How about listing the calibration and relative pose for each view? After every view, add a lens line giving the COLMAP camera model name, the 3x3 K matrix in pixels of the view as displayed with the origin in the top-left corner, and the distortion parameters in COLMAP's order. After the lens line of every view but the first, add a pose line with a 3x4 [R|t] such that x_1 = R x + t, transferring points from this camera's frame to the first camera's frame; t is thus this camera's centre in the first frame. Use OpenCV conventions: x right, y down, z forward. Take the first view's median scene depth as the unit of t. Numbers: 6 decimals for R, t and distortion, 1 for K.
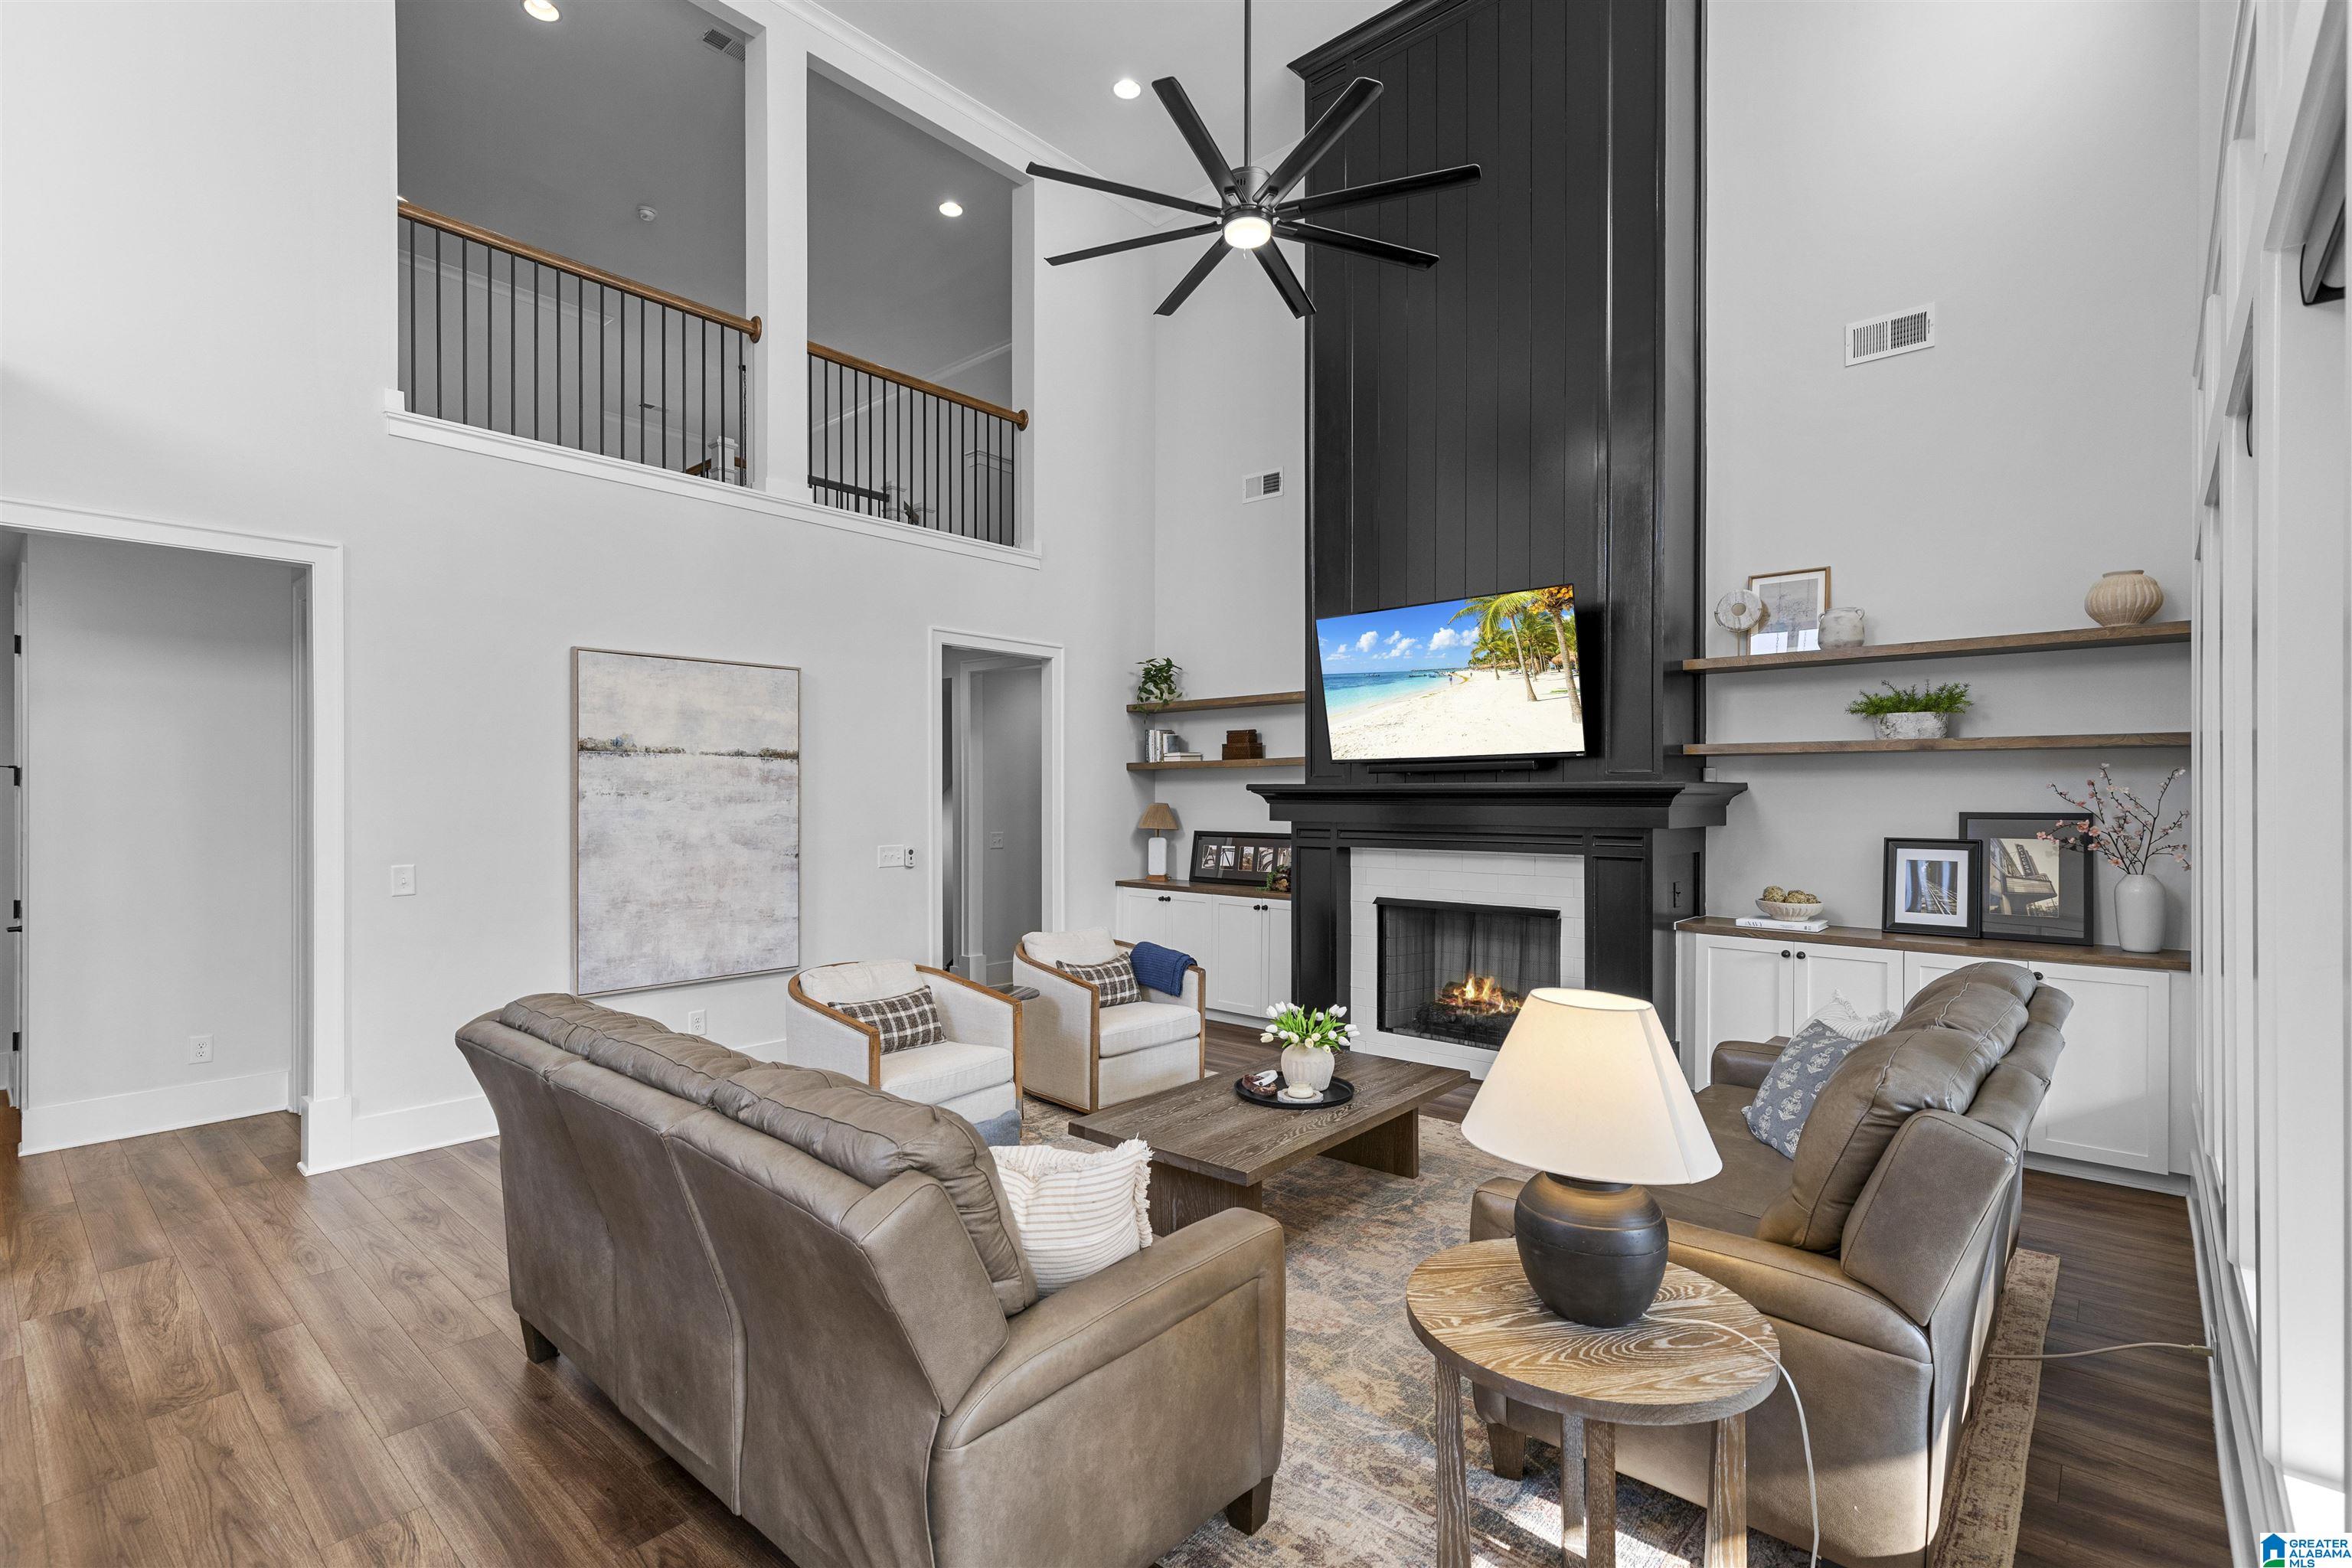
lens RADIAL K [[1083.7, 0, 1190.8], [0, 1083.7, 795.3], [0, 0, 1]] dist [0.014949, -0.000560]
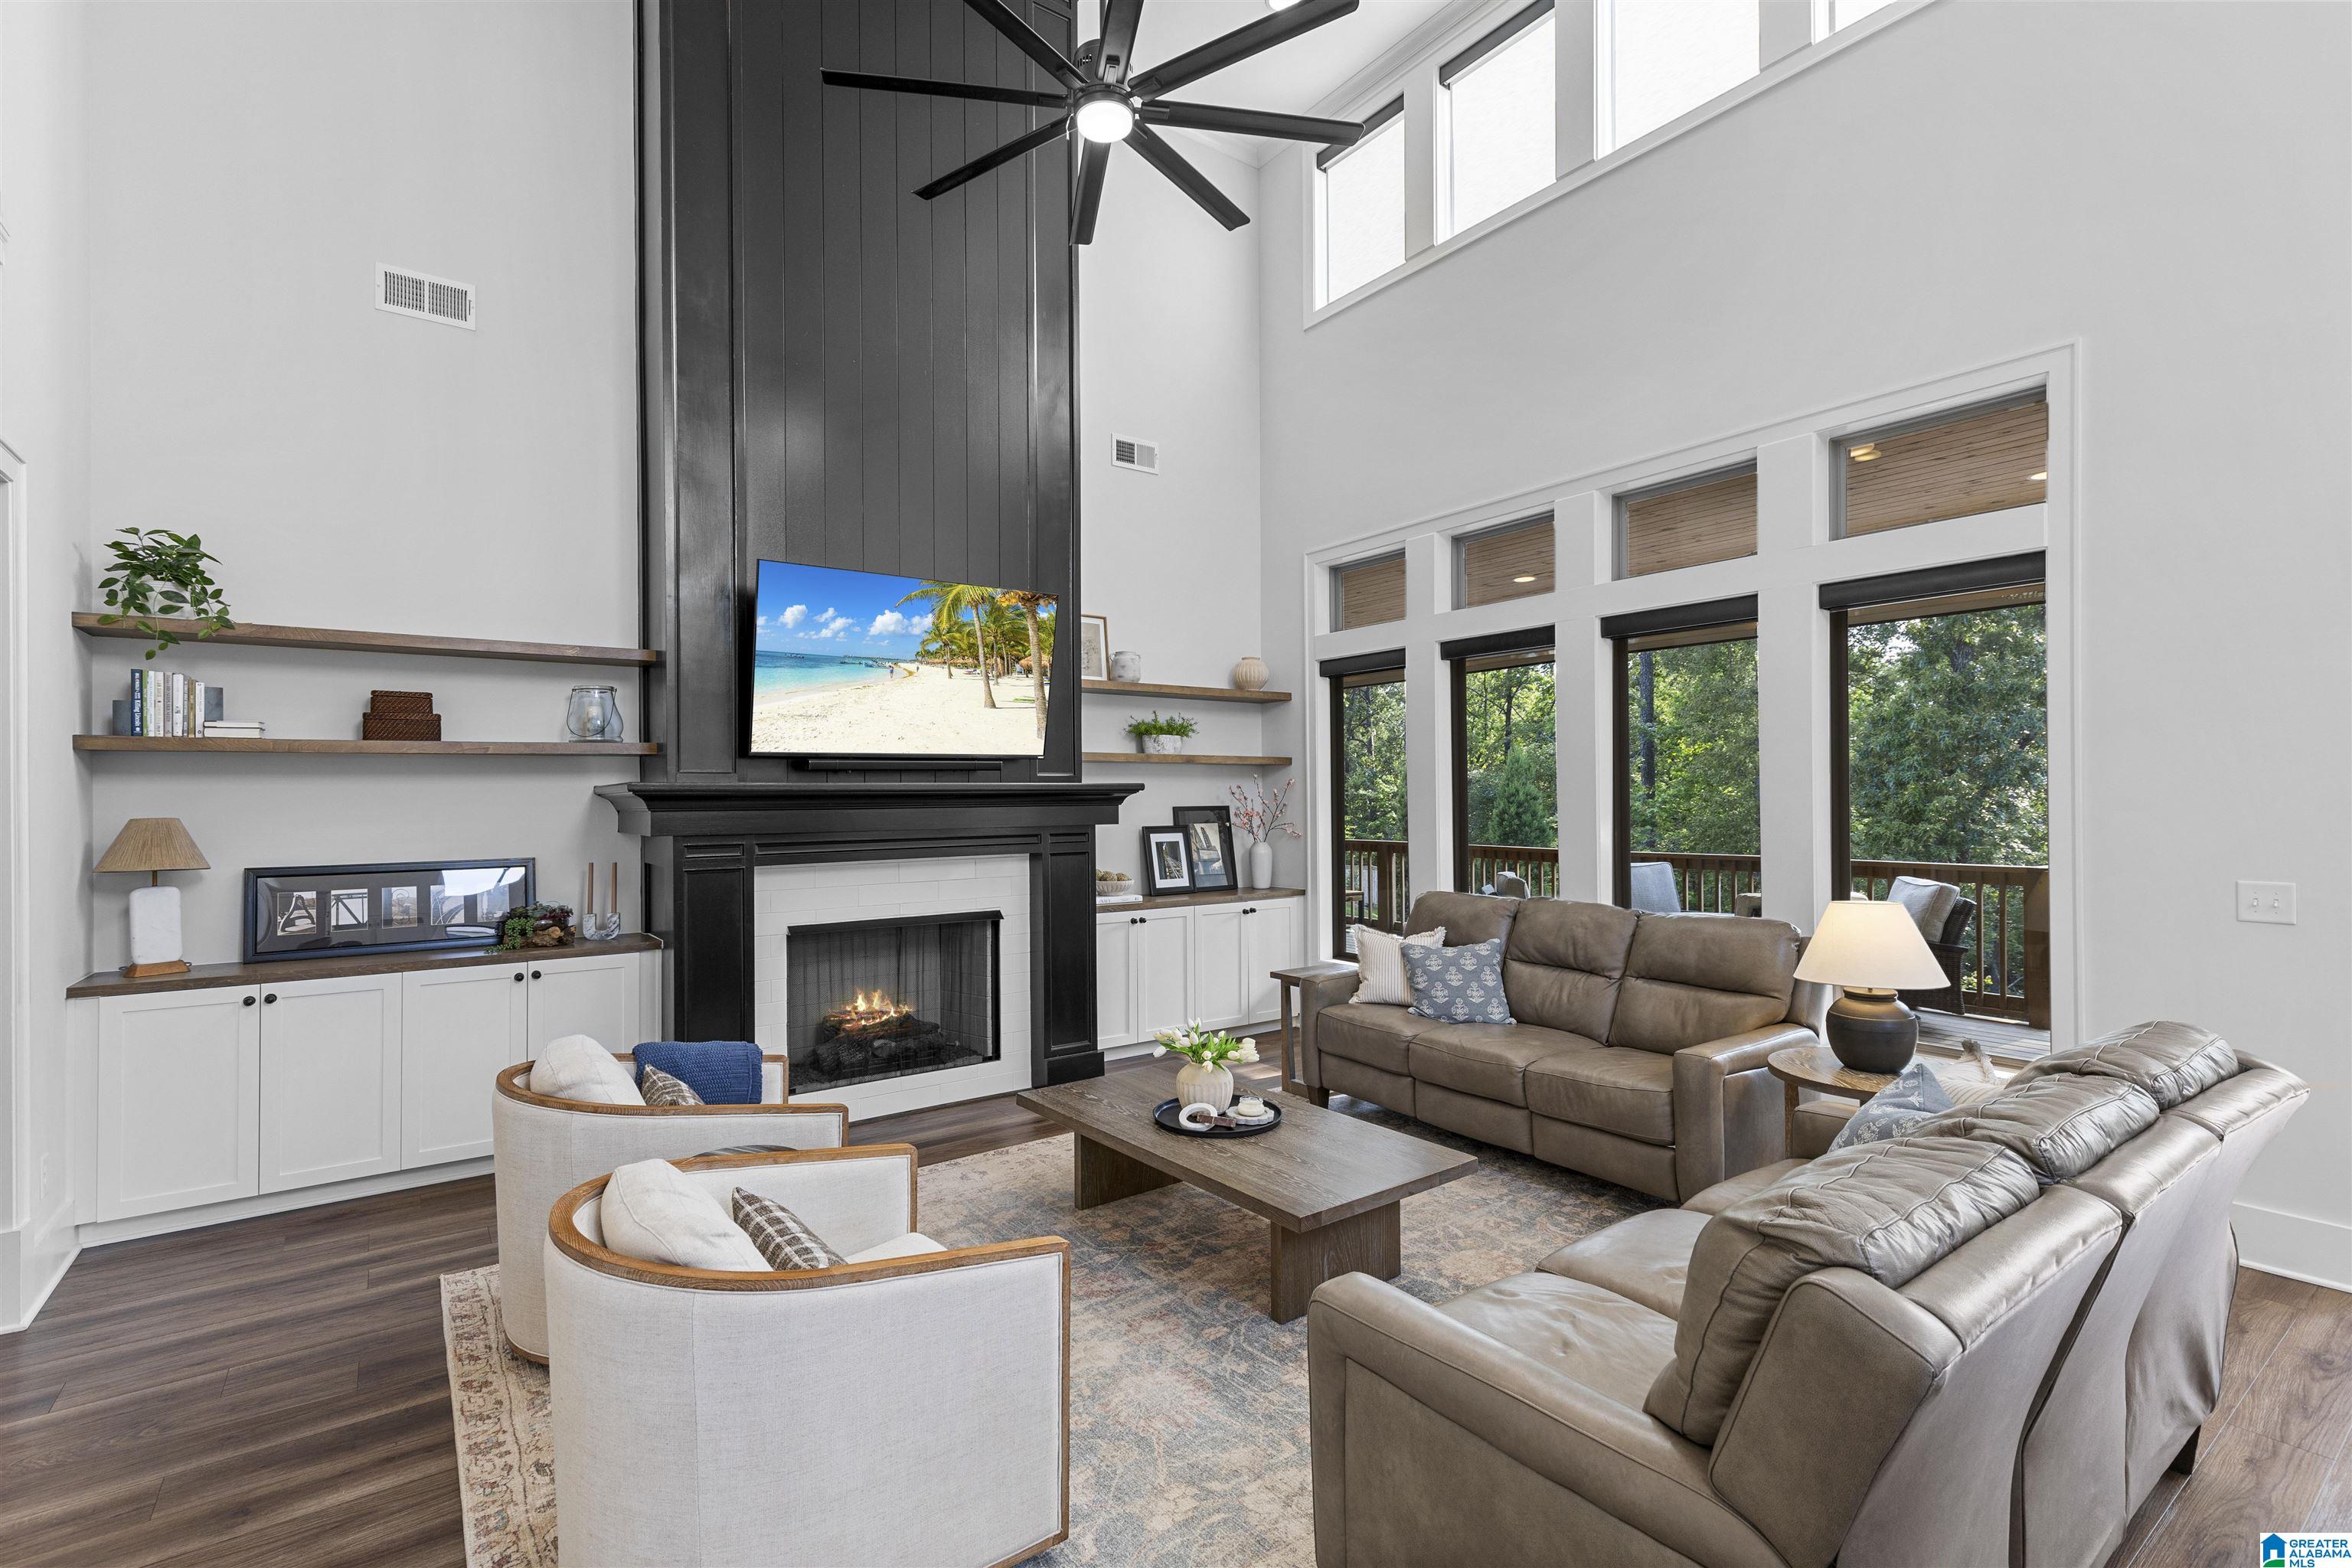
lens RADIAL K [[1083.7, 0, 1176.8], [0, 1083.7, 784.3], [0, 0, 1]] dist [0.014949, -0.000560]
pose [[0.216285, 0.004271, 0.976321, -0.603796], [0.003393, 0.999981, -0.005126, -0.005656], [-0.976324, 0.004421, 0.216266, 0.613733]]
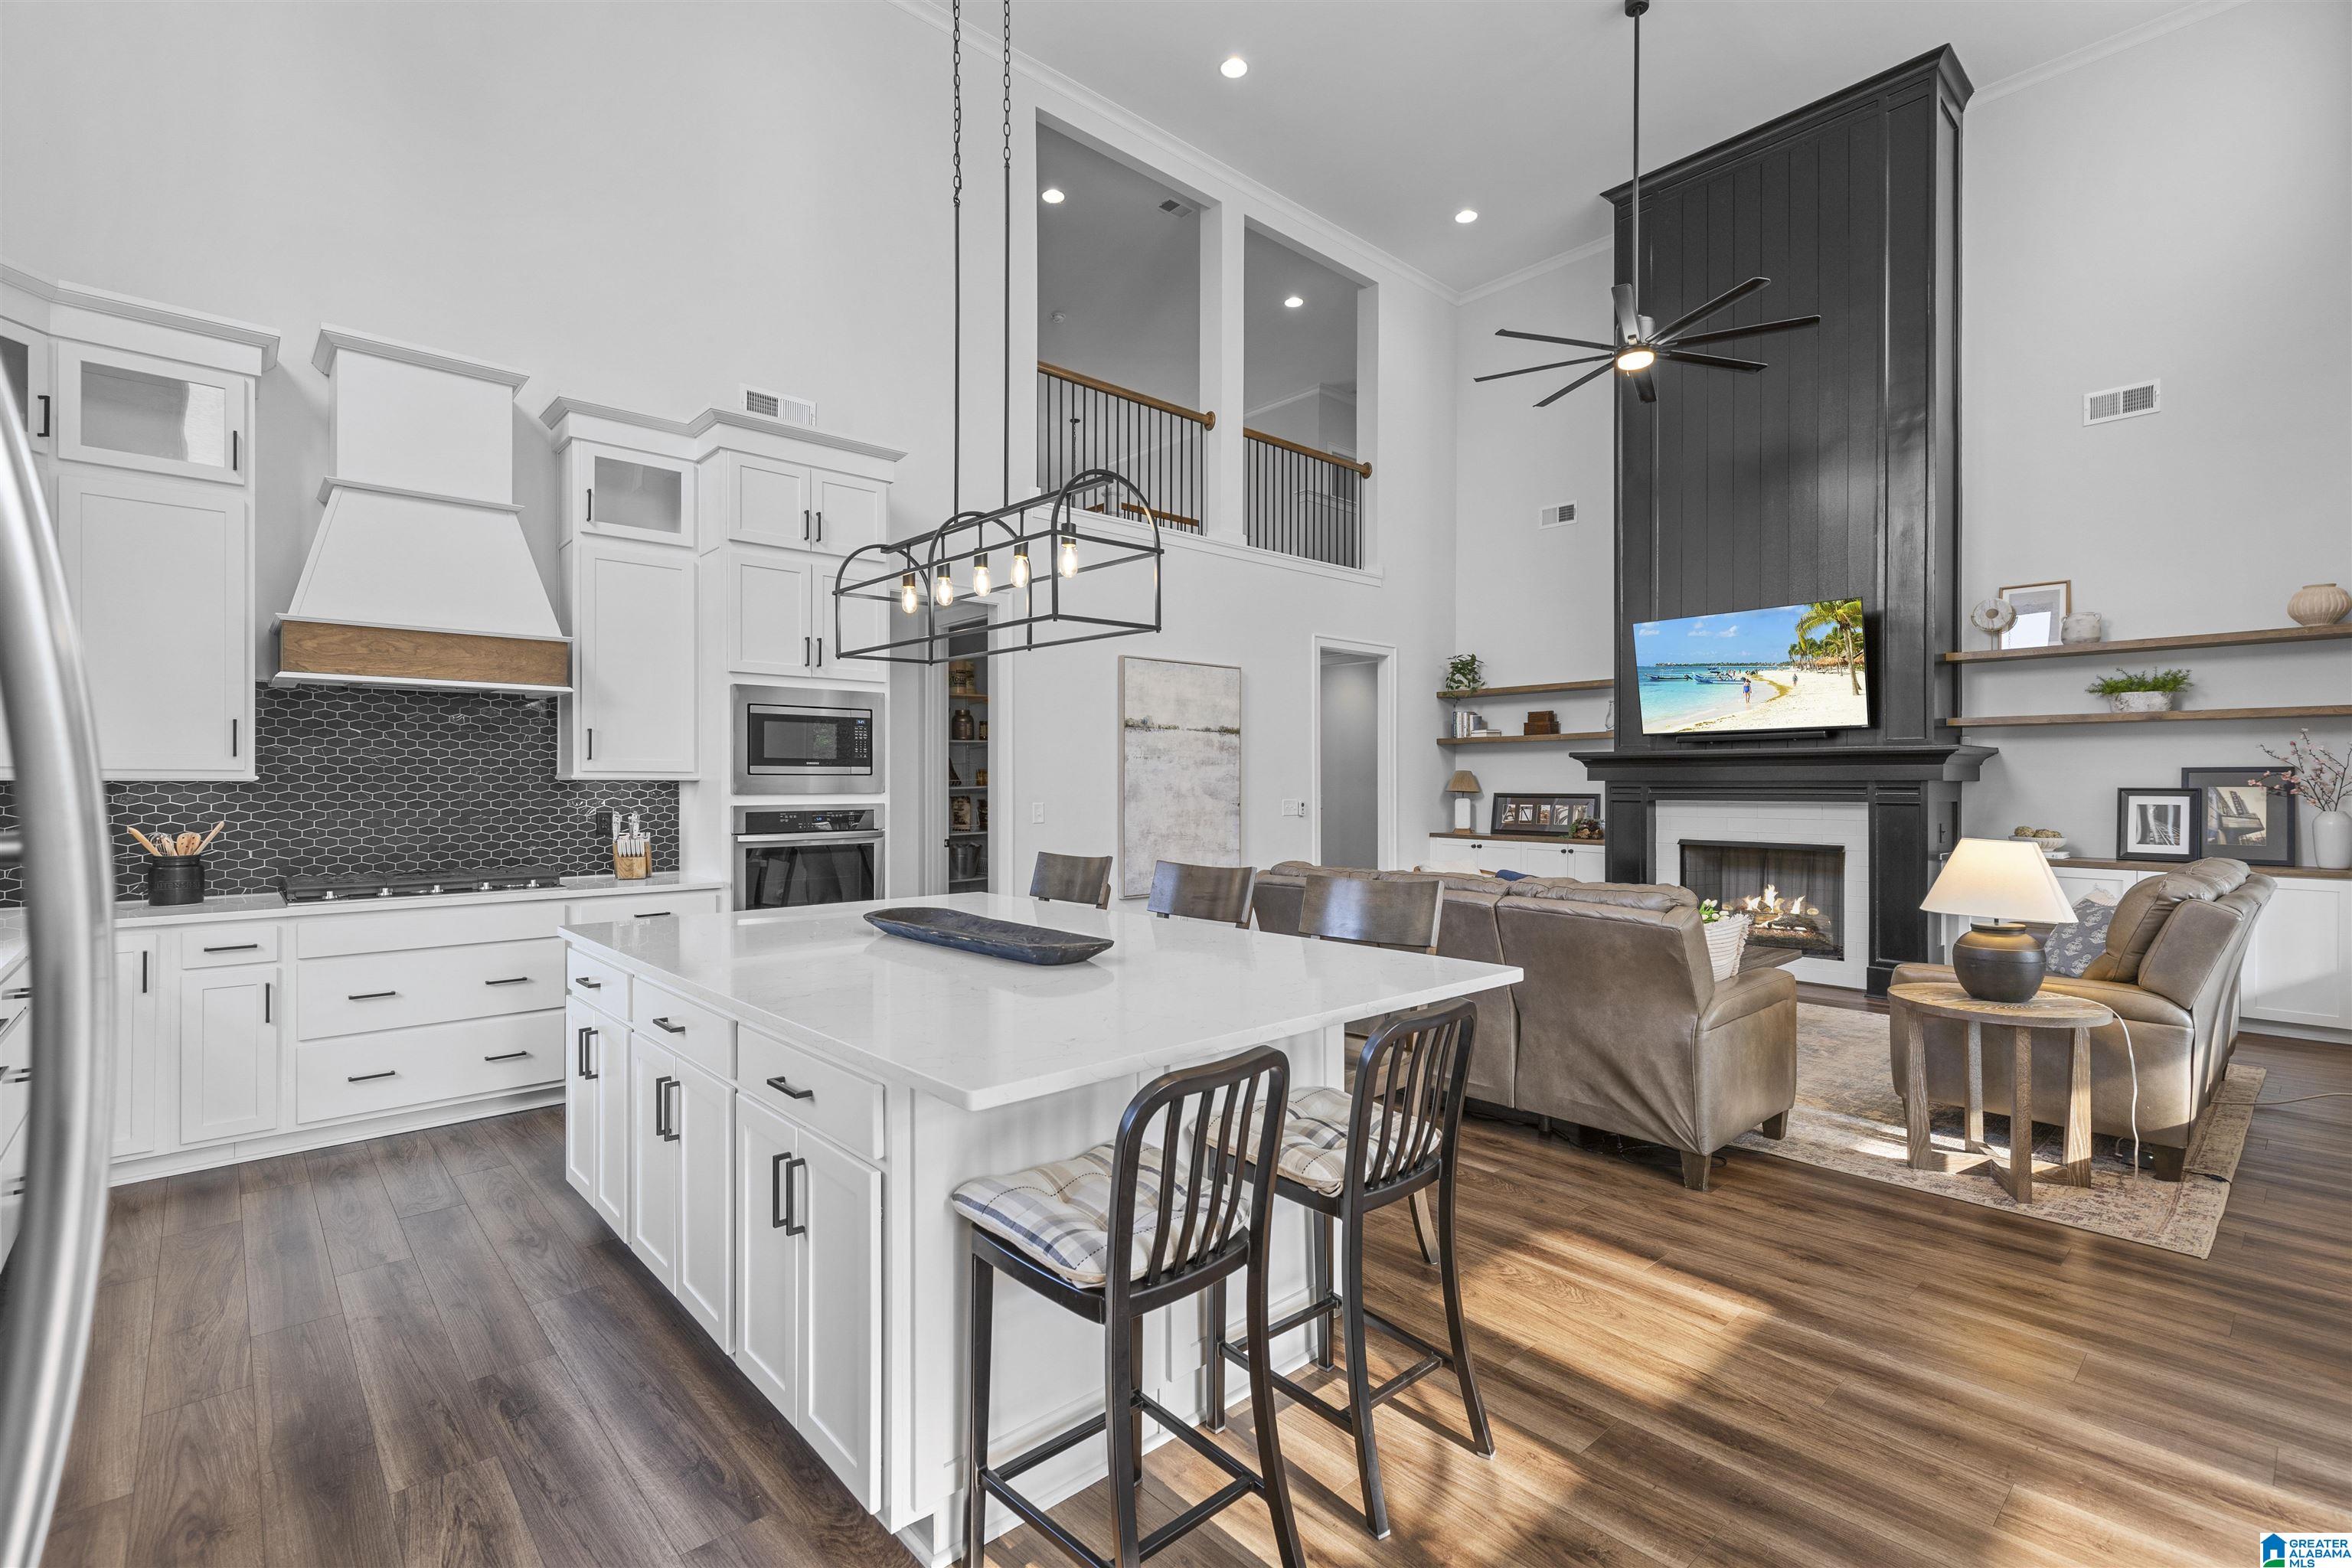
lens RADIAL K [[1083.7, 0, 1182.0], [0, 1083.7, 781.7], [0, 0, 1]] dist [0.014949, -0.000560]
pose [[0.994300, 0.000314, -0.106618, -0.311346], [-0.000425, 0.999999, -0.001023, 0.030420], [0.106618, 0.001062, 0.994300, -0.389880]]
